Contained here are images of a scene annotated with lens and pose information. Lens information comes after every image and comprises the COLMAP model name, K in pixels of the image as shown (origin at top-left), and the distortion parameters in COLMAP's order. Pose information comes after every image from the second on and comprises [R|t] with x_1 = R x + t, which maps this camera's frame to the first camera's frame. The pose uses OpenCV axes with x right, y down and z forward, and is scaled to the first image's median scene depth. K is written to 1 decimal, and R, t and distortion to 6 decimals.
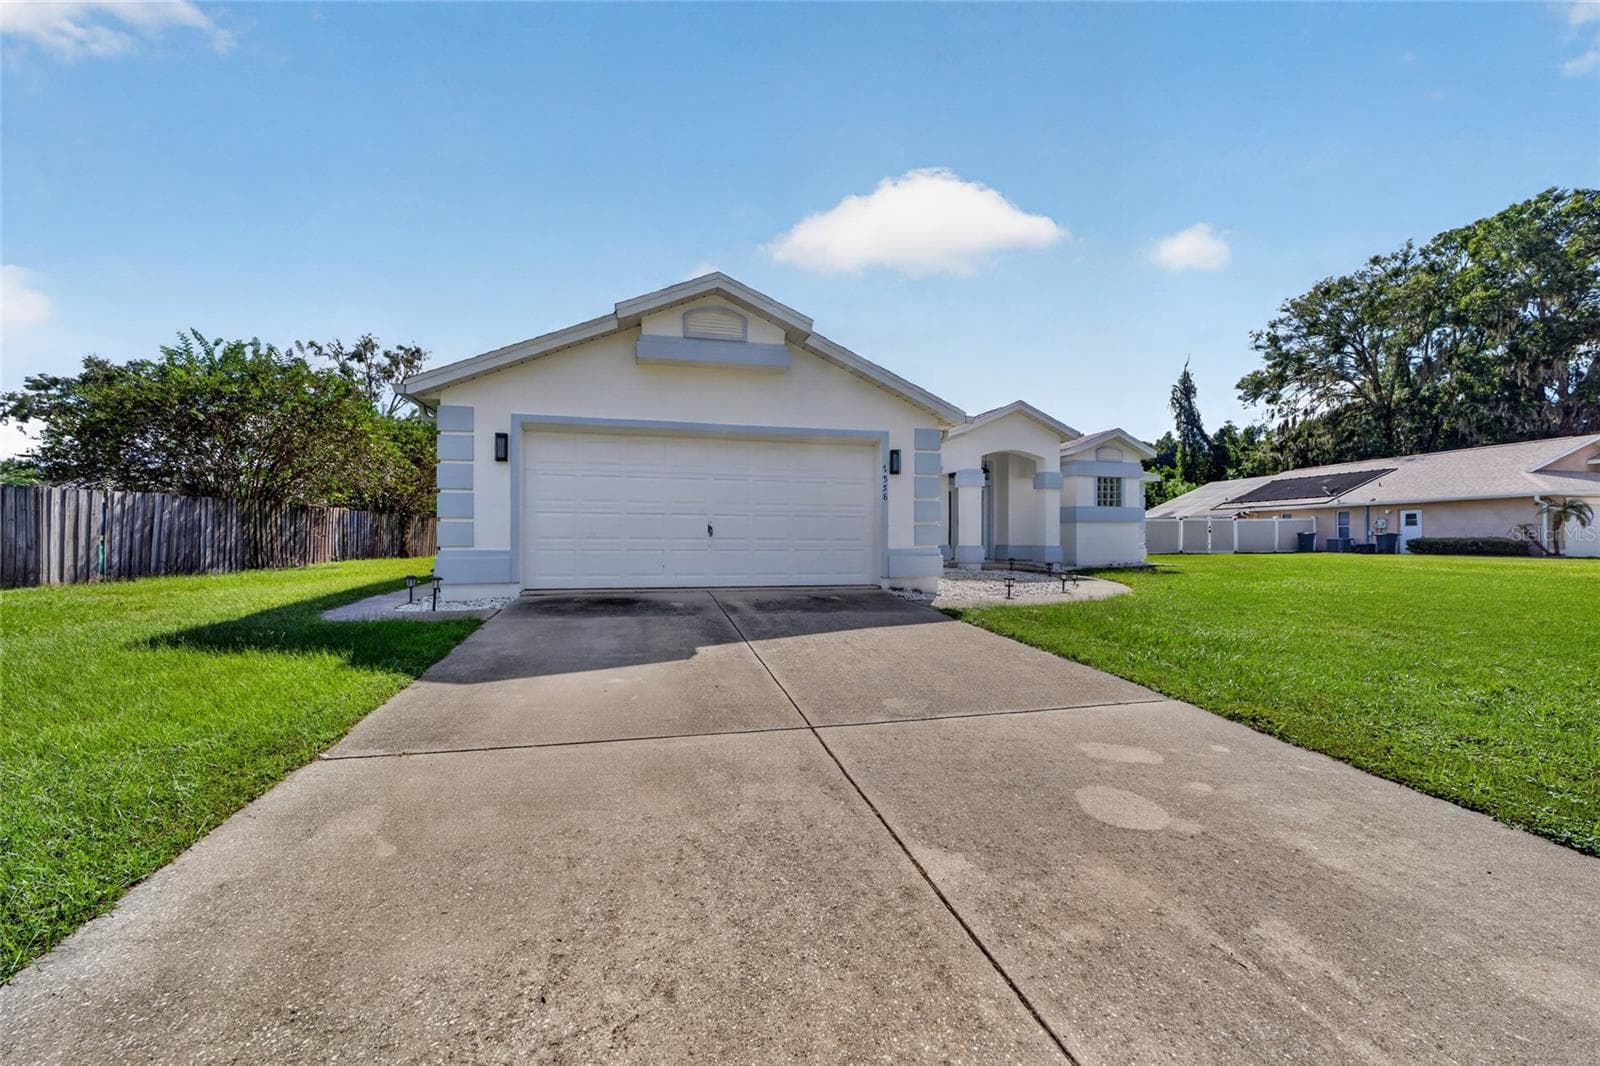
lens RADIAL K [[619.4, 0, 800.0], [0, 619.4, 533.0], [0, 0, 1]] dist [-0.040659, 0.010652]
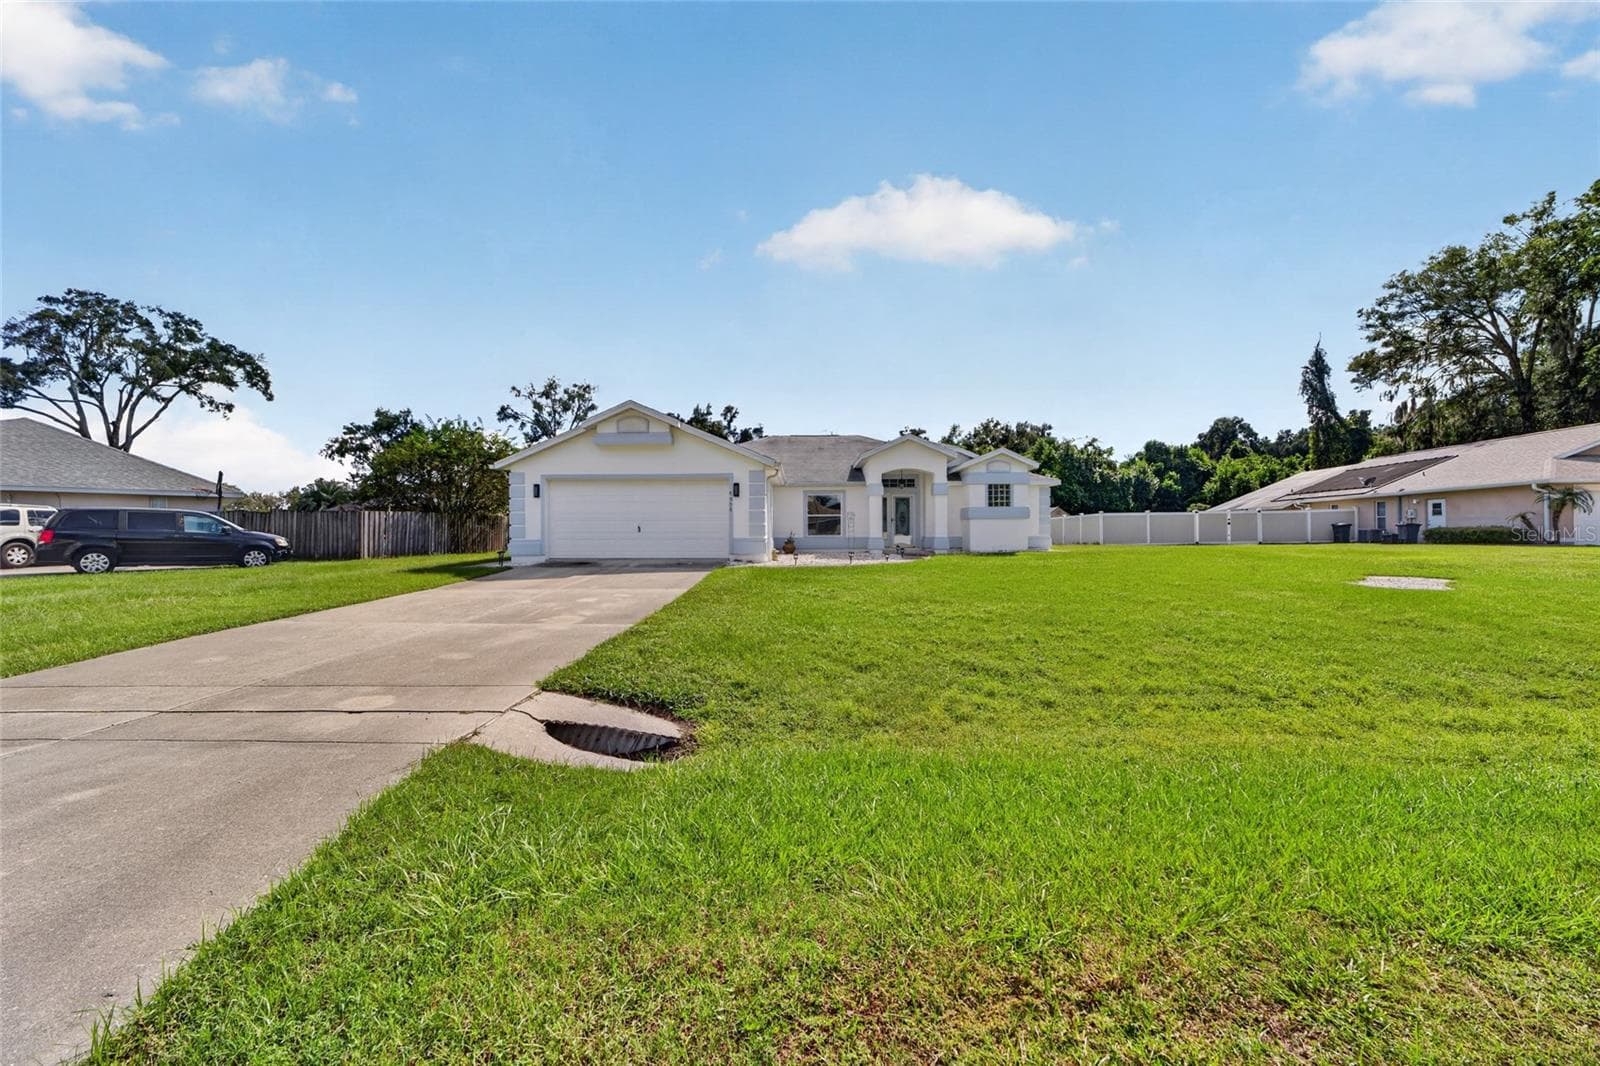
lens RADIAL K [[615.2, 0, 802.5], [0, 615.2, 528.5], [0, 0, 1]] dist [-0.044339, 0.011505]
pose [[0.966484, -0.011088, -0.256487, 0.219488], [0.010554, 0.999938, -0.003457, 0.001669], [0.256510, 0.000634, 0.966541, -0.186345]]
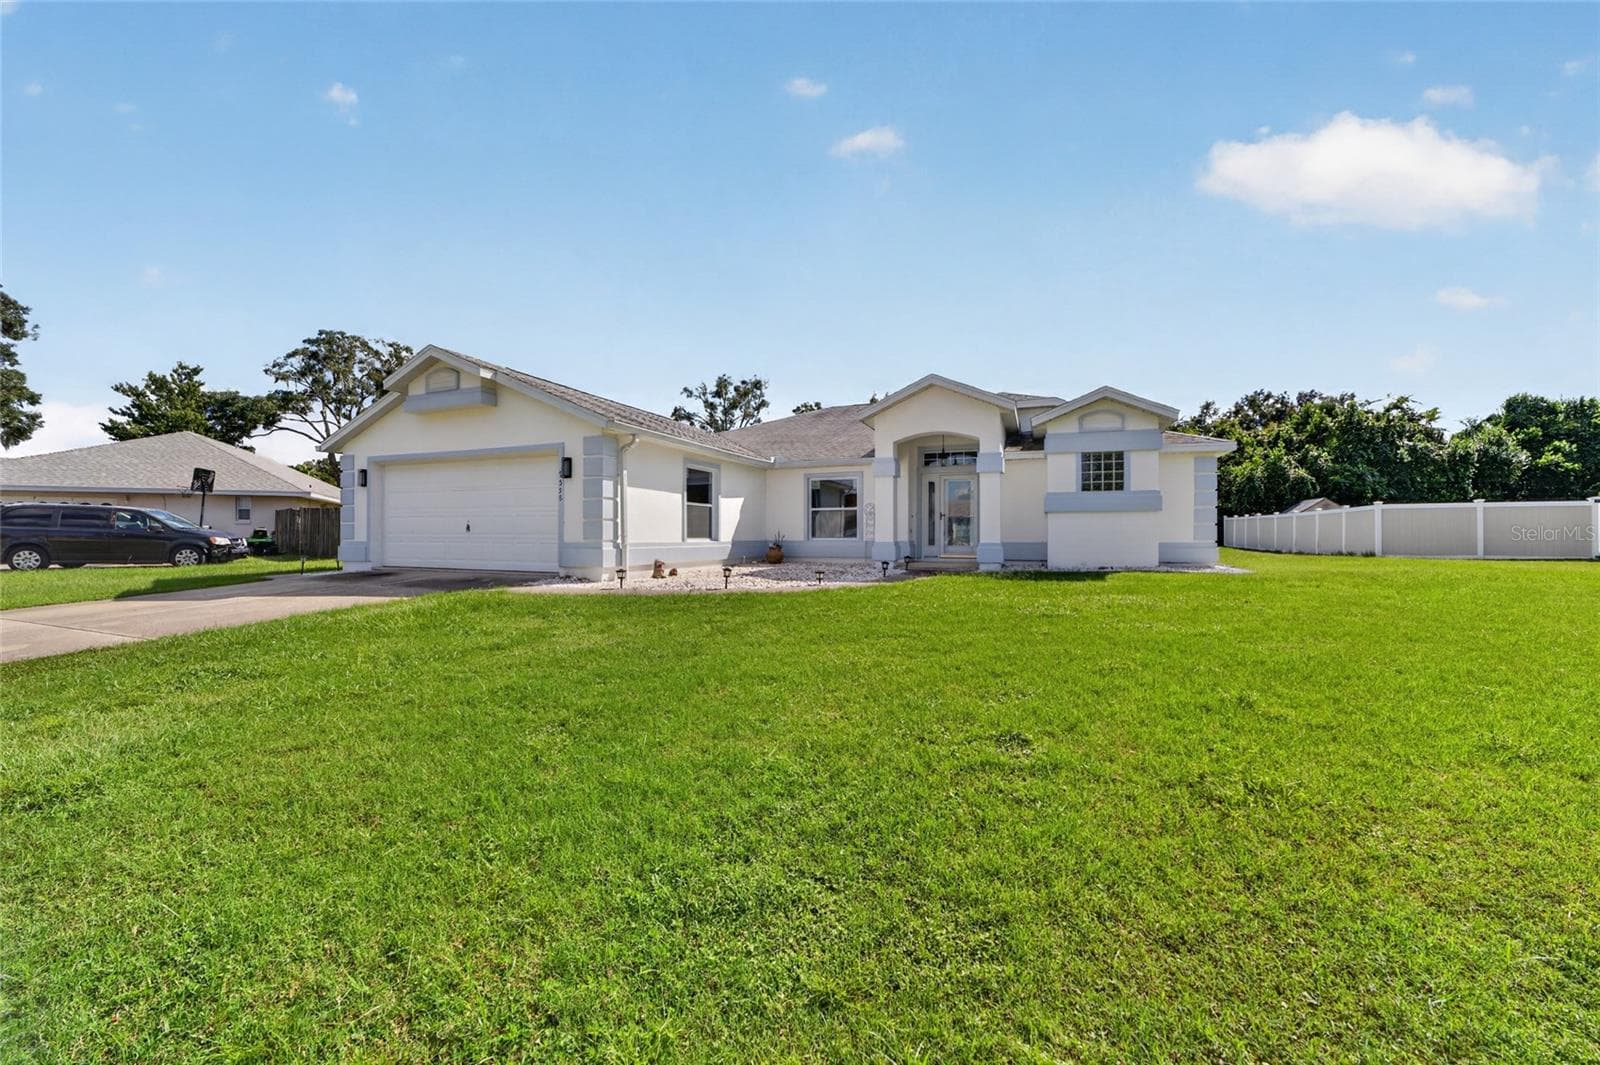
lens RADIAL K [[619.4, 0, 800.0], [0, 619.4, 532.5], [0, 0, 1]] dist [-0.040659, 0.010652]
pose [[0.807539, -0.003798, -0.589802, 0.327955], [0.005348, 0.999985, 0.000882, 0.002251], [0.589790, -0.003867, 0.807547, 0.089389]]
